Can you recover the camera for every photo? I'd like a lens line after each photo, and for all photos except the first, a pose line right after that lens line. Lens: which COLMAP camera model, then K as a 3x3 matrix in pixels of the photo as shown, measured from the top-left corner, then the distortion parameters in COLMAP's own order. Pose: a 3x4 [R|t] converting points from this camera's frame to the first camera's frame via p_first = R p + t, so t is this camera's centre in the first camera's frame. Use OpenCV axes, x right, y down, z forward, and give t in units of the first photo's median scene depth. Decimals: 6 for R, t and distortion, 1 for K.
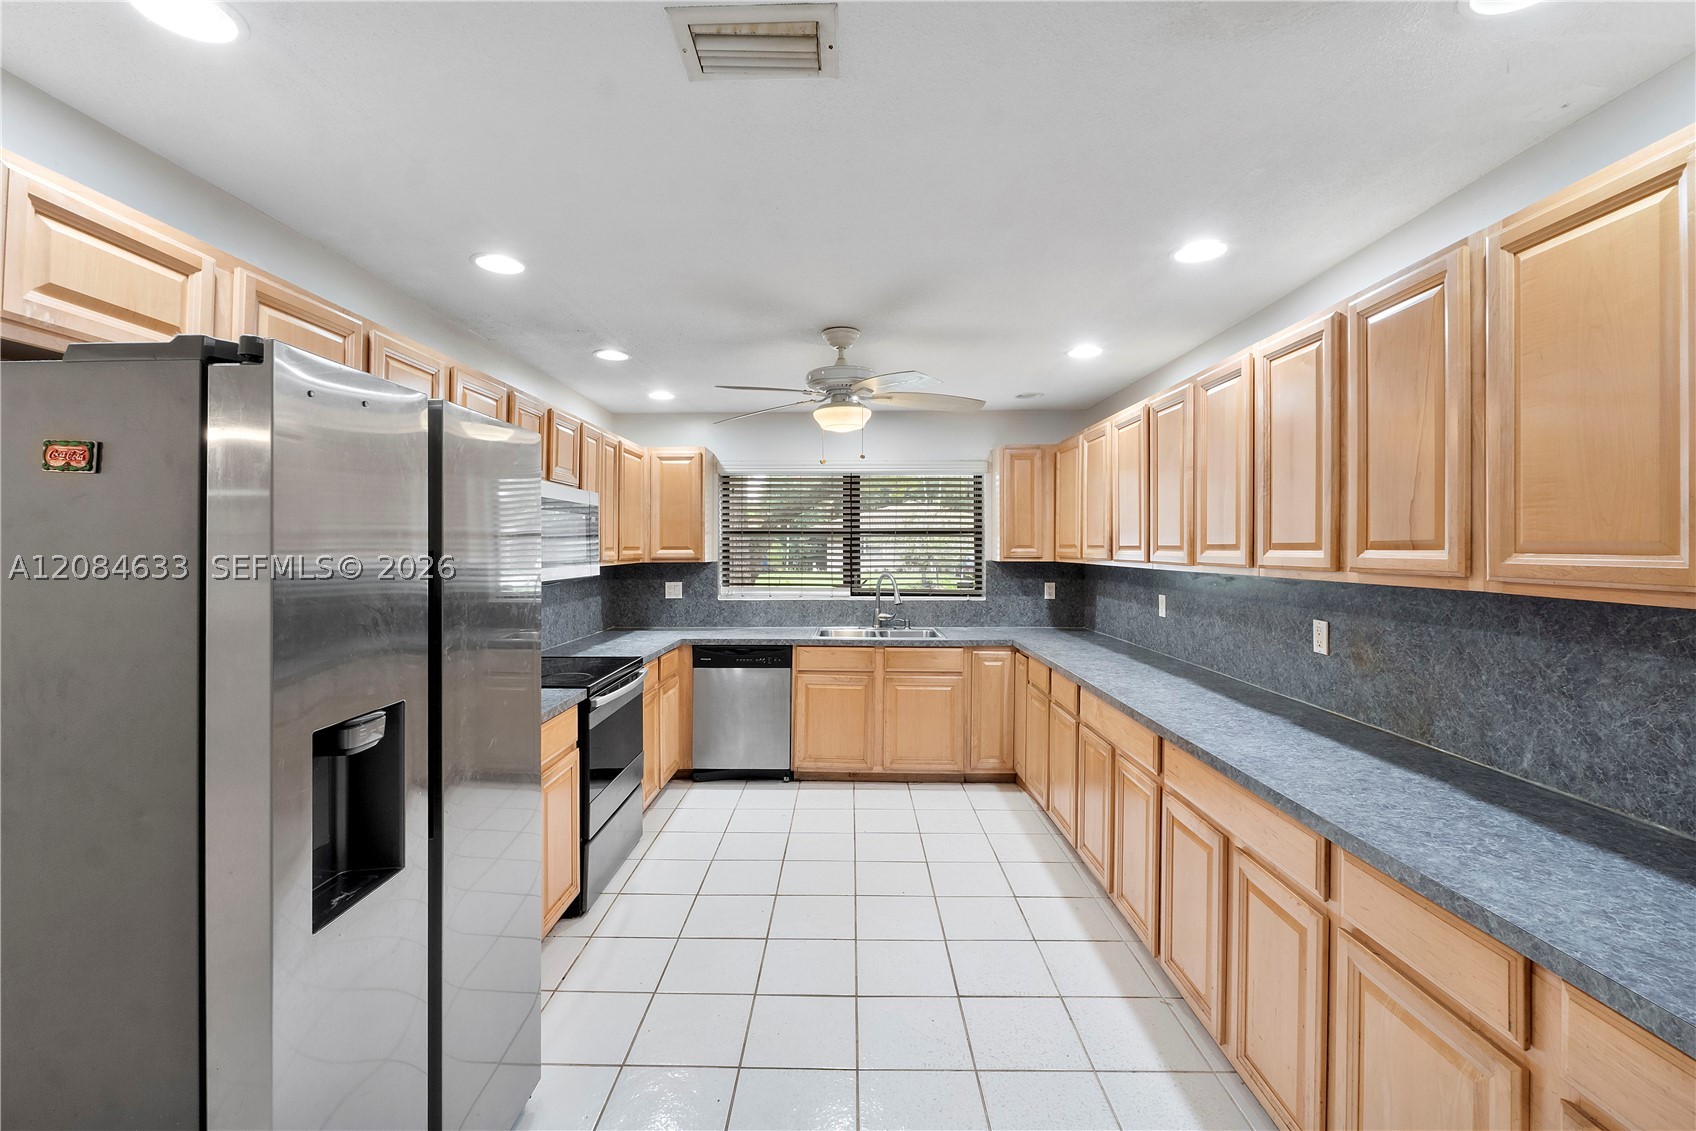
lens RADIAL K [[726.0, 0, 859.8], [0, 726.0, 541.5], [0, 0, 1]] dist [-0.009881, 0.000322]
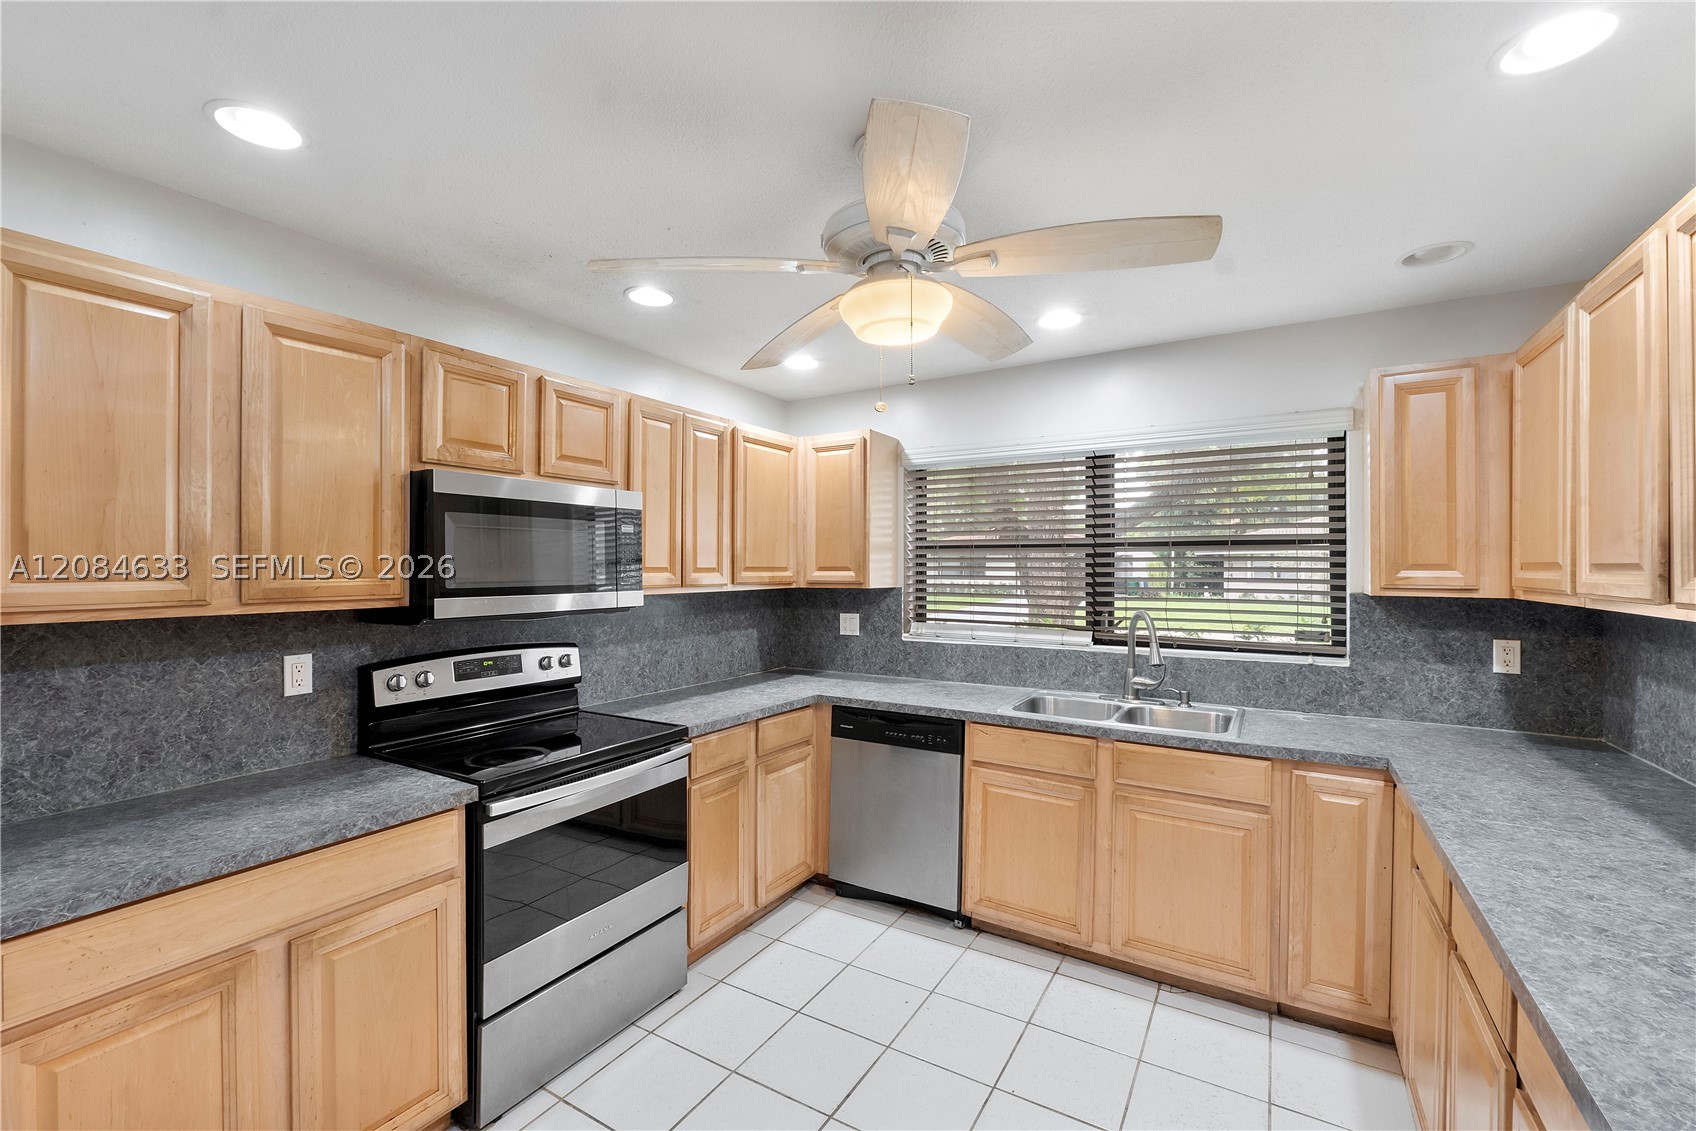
lens RADIAL K [[726.0, 0, 840.2], [0, 726.0, 562.3], [0, 0, 1]] dist [-0.009881, 0.000322]
pose [[0.850222, -0.003204, -0.526414, 0.143584], [0.003553, 0.999994, -0.000347, 0.002770], [0.526412, -0.001576, 0.850228, 0.370372]]
